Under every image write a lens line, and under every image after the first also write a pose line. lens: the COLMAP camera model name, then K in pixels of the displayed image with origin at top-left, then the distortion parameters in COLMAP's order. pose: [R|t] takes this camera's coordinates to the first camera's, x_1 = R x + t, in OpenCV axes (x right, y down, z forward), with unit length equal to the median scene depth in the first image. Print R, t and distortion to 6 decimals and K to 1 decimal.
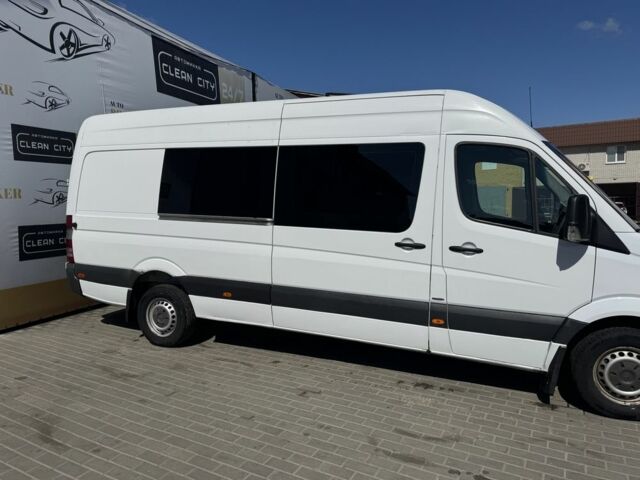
lens RADIAL K [[444.2, 0, 320.0], [0, 444.2, 240.0], [0, 0, 1]] dist [0.083807, -0.001605]
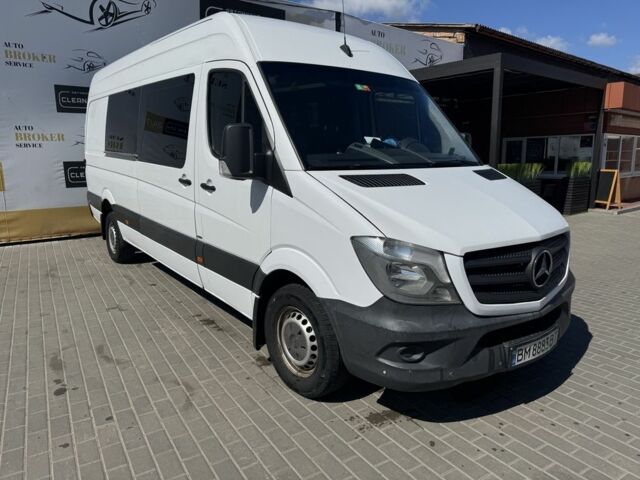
lens RADIAL K [[444.2, 0, 320.0], [0, 444.2, 240.0], [0, 0, 1]] dist [0.083807, -0.001605]
pose [[0.853137, 0.098666, -0.512272, 0.726296], [-0.043952, 0.992055, 0.117876, 0.007218], [0.519833, -0.078049, 0.850695, 0.220367]]
